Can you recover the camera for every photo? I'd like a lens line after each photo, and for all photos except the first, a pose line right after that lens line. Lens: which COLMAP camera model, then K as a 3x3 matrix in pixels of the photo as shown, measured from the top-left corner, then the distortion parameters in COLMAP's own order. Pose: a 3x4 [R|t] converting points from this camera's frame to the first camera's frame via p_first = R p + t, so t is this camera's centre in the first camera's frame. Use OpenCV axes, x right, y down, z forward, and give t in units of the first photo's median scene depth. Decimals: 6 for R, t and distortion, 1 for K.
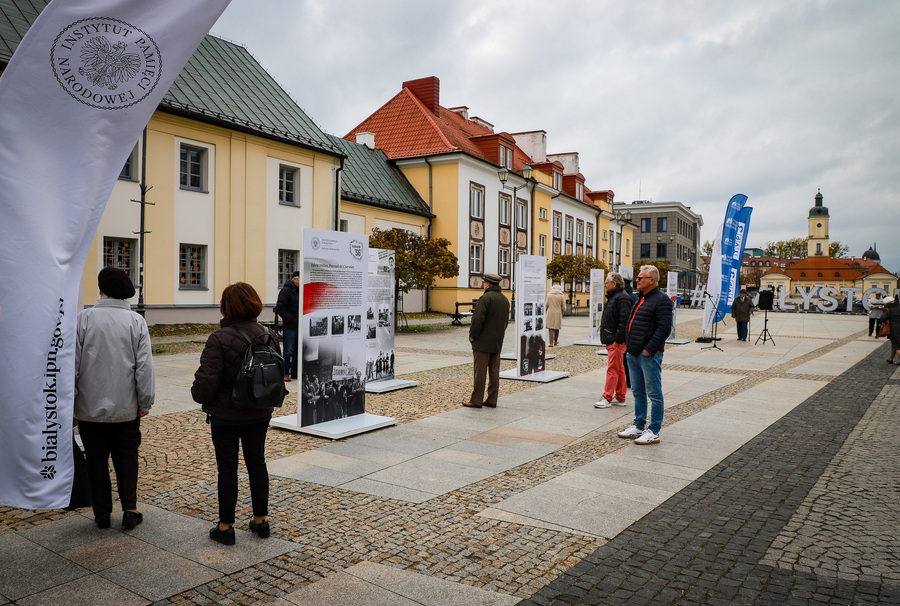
lens RADIAL K [[632.1, 0, 450.0], [0, 632.1, 303.0], [0, 0, 1]] dist [0.000371, -0.000099]
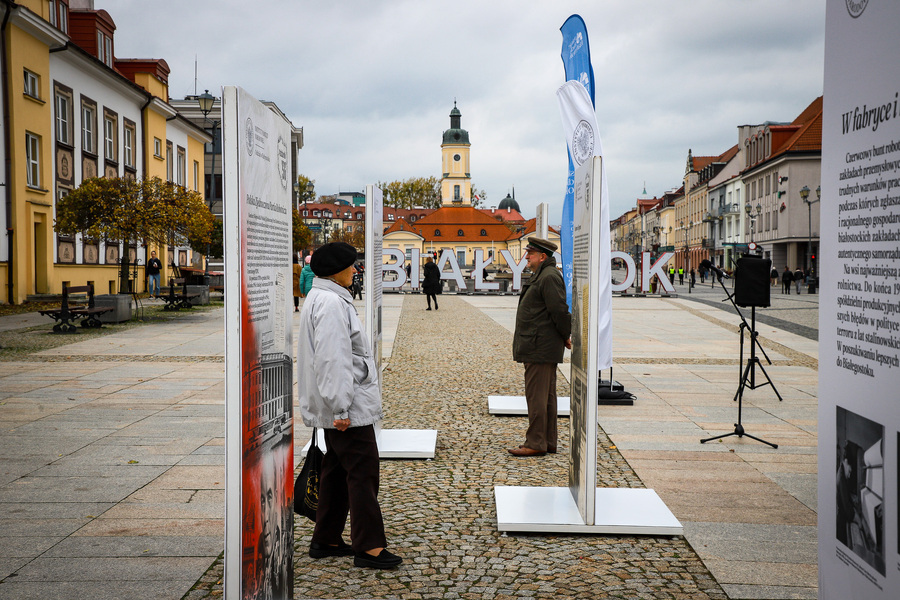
lens RADIAL K [[1084.9, 0, 450.0], [0, 1084.9, 300.0], [0, 0, 1]] dist [0.133603, 0.025751]
pose [[0.862364, -0.028876, 0.505465, 0.003565], [0.020104, 0.999538, 0.022801, -0.003672], [-0.505890, -0.009501, 0.862546, 0.144335]]
